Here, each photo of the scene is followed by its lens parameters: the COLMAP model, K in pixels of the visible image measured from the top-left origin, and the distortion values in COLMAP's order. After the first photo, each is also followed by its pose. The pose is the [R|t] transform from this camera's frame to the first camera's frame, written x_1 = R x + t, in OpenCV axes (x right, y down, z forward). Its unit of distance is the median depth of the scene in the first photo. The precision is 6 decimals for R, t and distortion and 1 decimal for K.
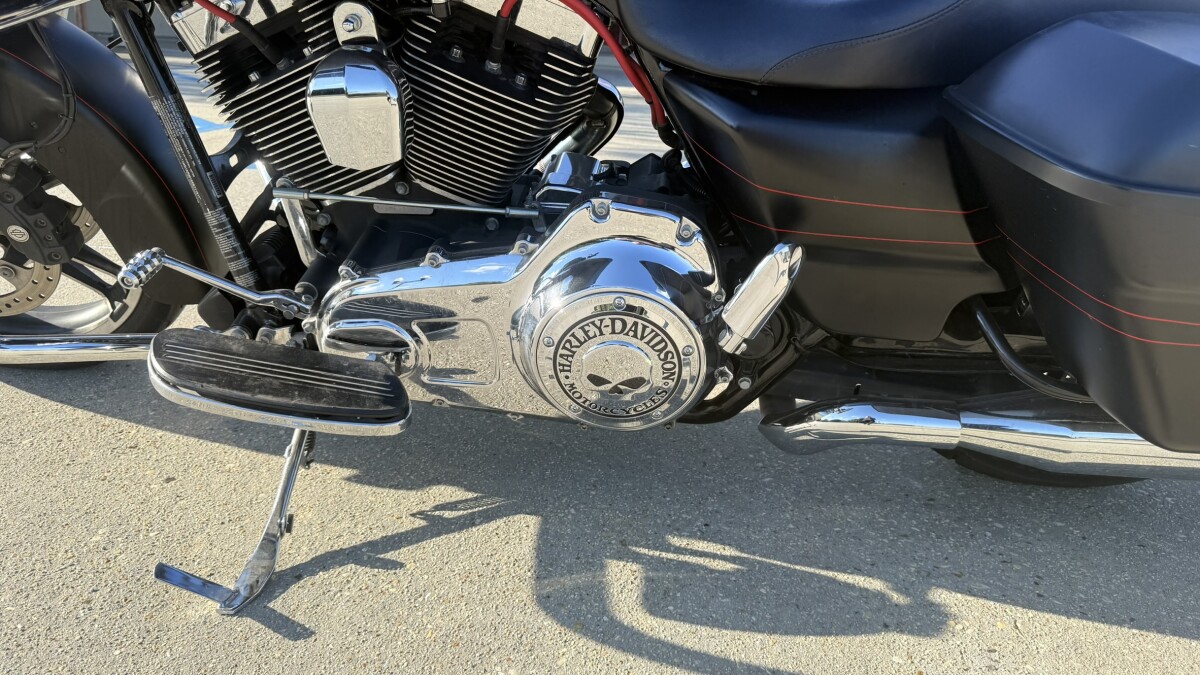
lens RADIAL K [[843.1, 0, 606.6], [0, 843.1, 340.2], [0, 0, 1]] dist [0.064321, -0.085886]
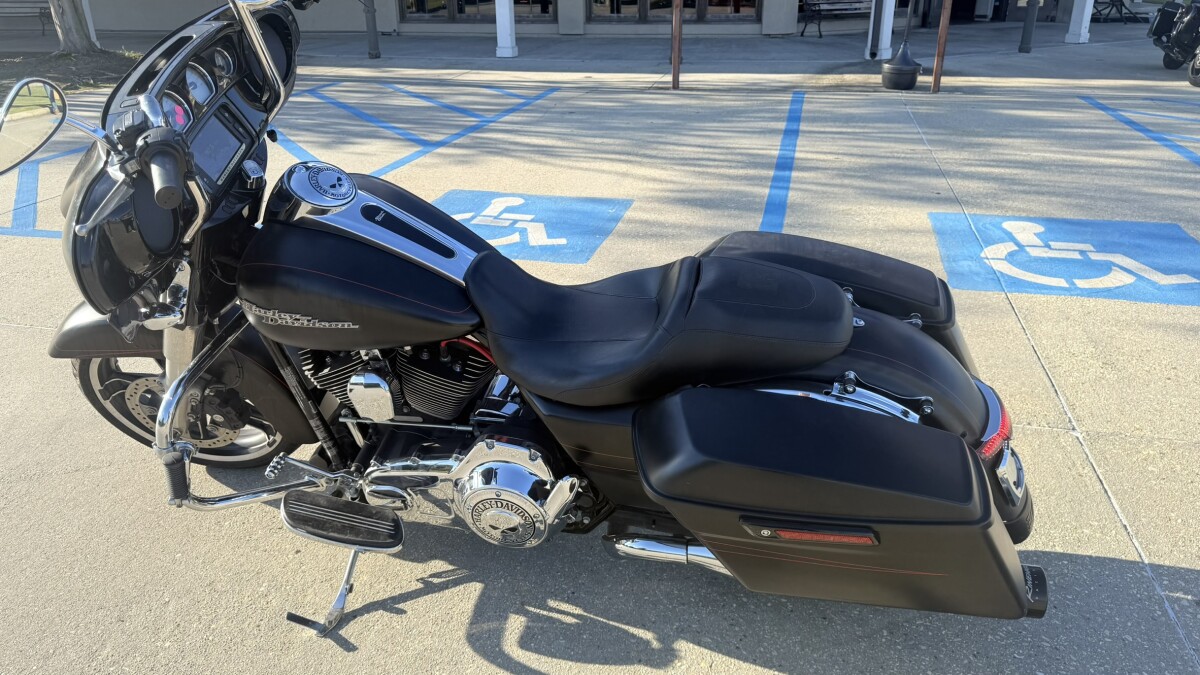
lens RADIAL K [[845.5, 0, 592.6], [0, 845.5, 339.0], [0, 0, 1]] dist [0.089090, -0.138927]
pose [[0.983645, -0.001179, -0.180113, 0.538737], [0.014001, 0.997453, 0.069934, -0.494622], [0.179572, -0.071312, 0.981157, -0.807323]]
